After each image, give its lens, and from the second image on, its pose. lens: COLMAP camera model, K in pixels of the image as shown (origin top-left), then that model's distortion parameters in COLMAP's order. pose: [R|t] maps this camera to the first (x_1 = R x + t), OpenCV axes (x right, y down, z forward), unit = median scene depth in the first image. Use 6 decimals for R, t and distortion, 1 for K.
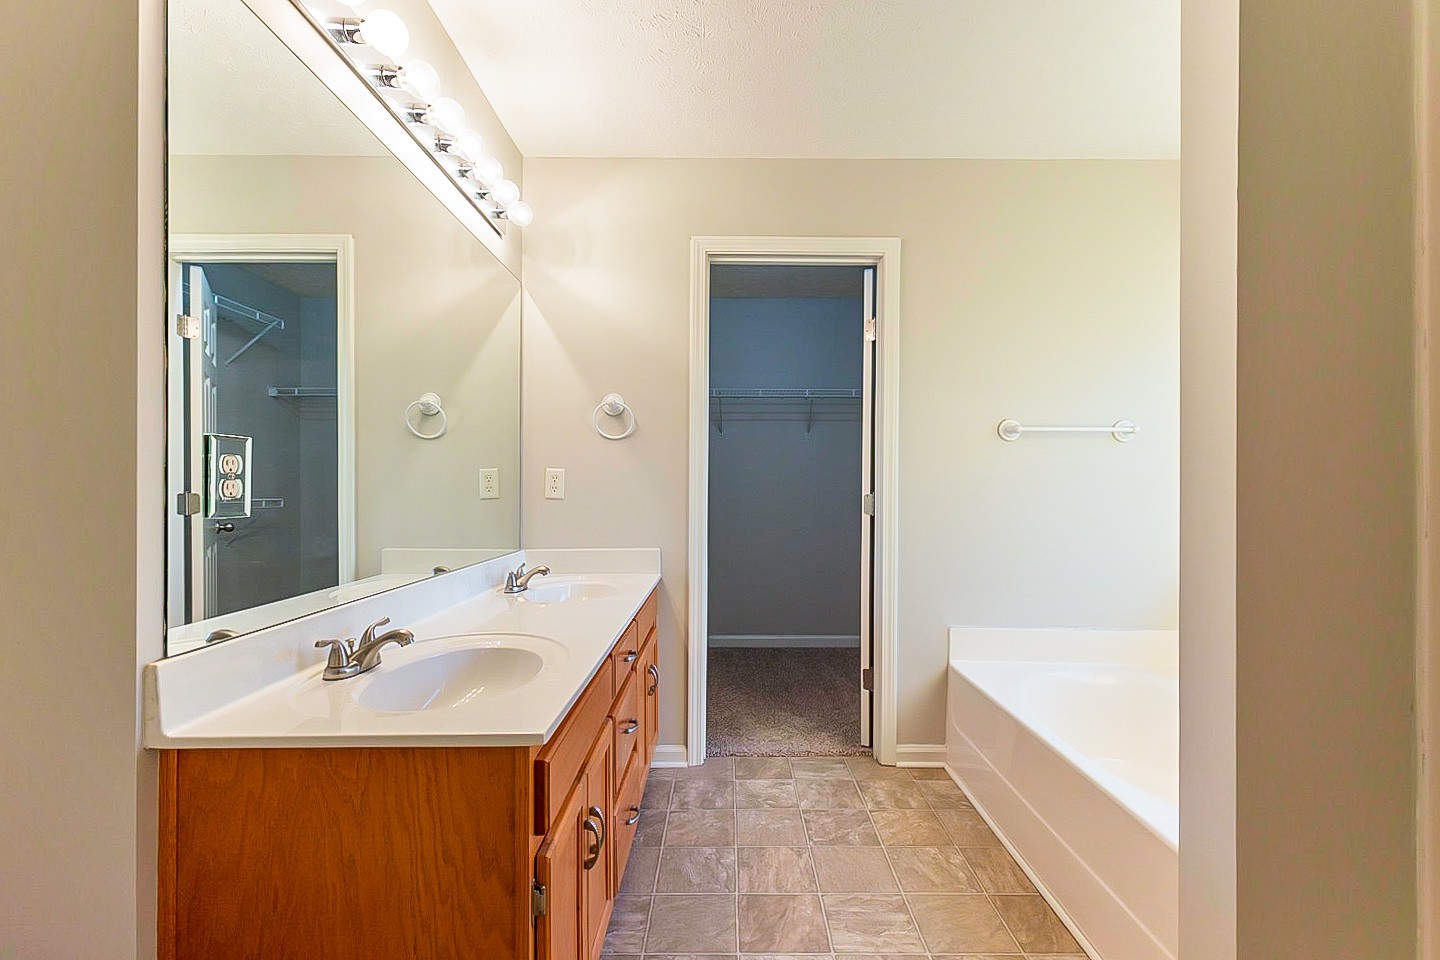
lens RADIAL K [[651.9, 0, 728.7], [0, 651.9, 484.2], [0, 0, 1]] dist [0.006018, 0.000203]
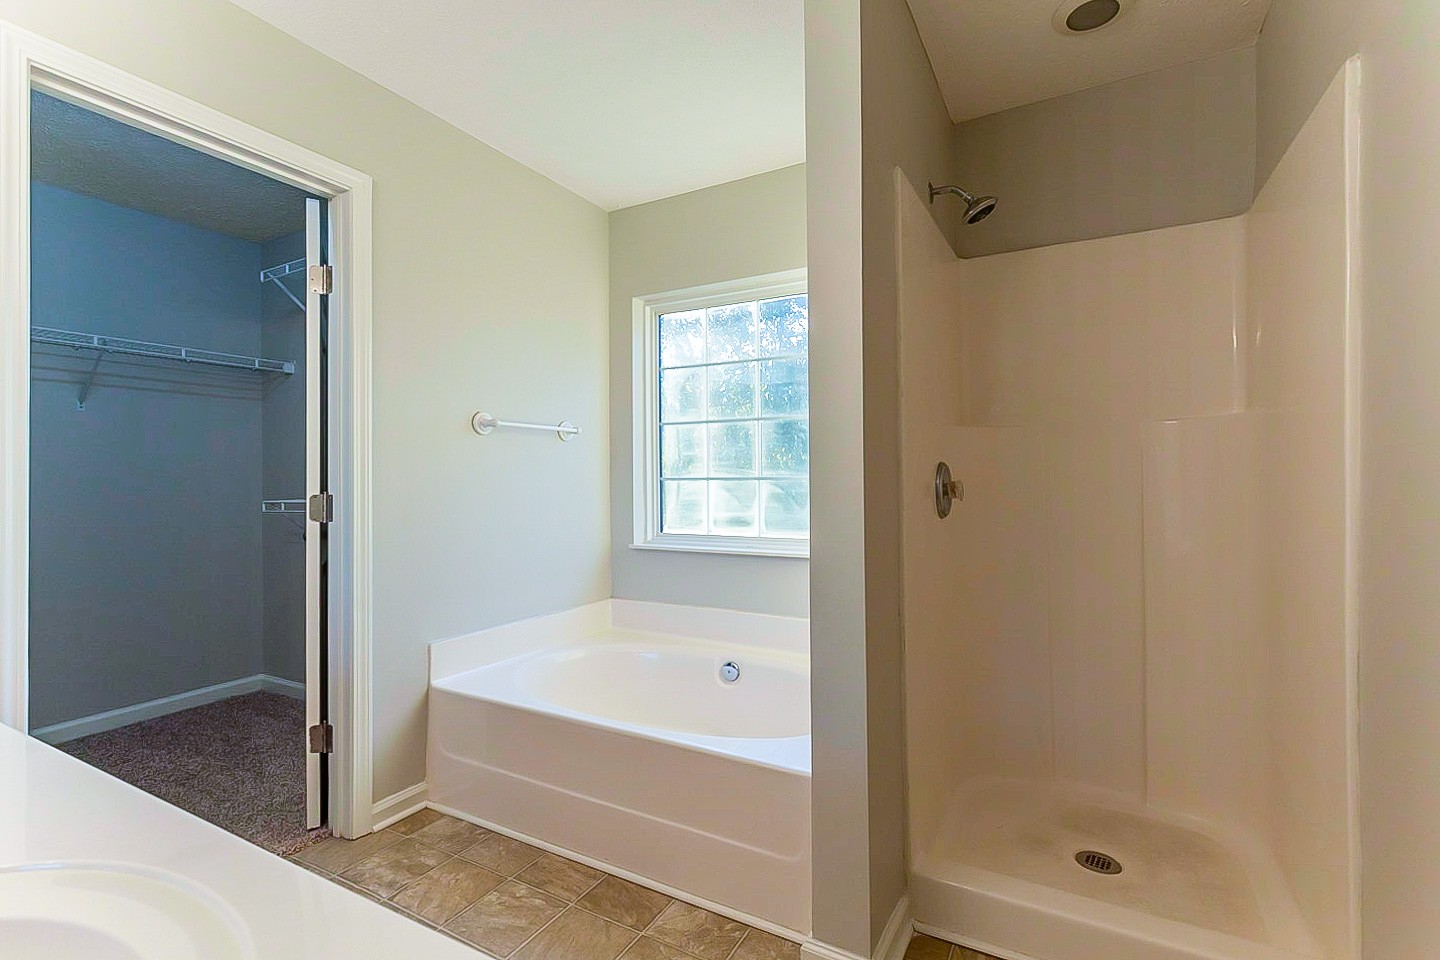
lens RADIAL K [[651.9, 0, 723.6], [0, 651.9, 473.6], [0, 0, 1]] dist [0.006018, 0.000203]
pose [[0.490354, -0.001541, 0.871522, -0.232064], [0.007858, 0.999966, -0.002653, -0.003629], [-0.871488, 0.008149, 0.490350, 0.224457]]
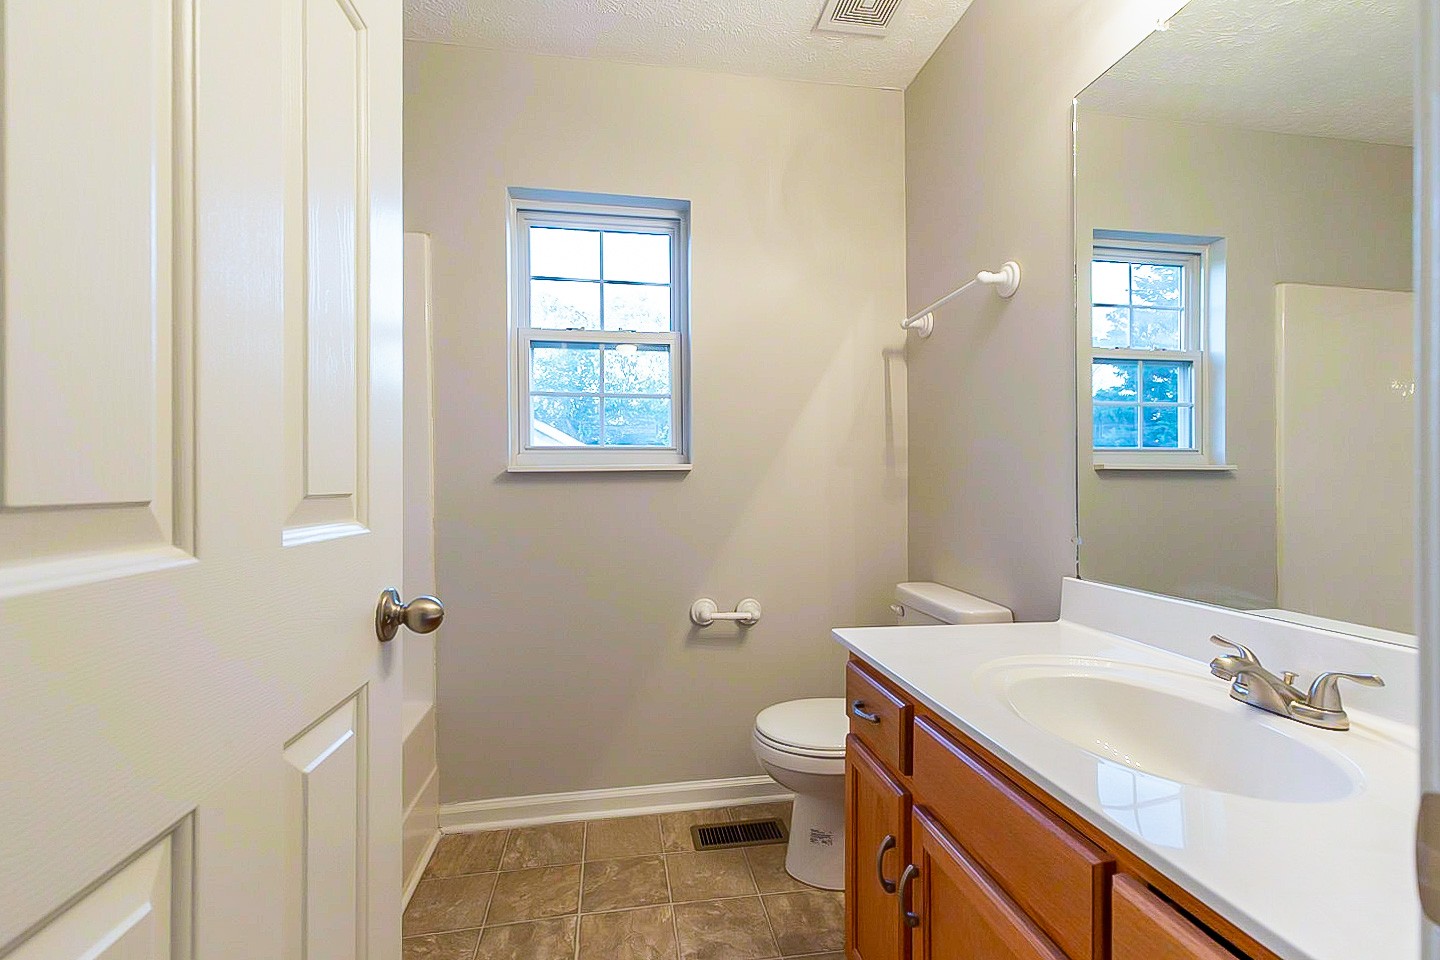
lens RADIAL K [[651.9, 0, 725.7], [0, 651.9, 485.2], [0, 0, 1]] dist [0.006018, 0.000203]
pose [[-0.985616, -0.015990, -0.168240, 0.156246], [-0.015787, 0.999872, -0.002543, 0.021399], [0.168259, 0.000150, -0.985743, 1.494353]]
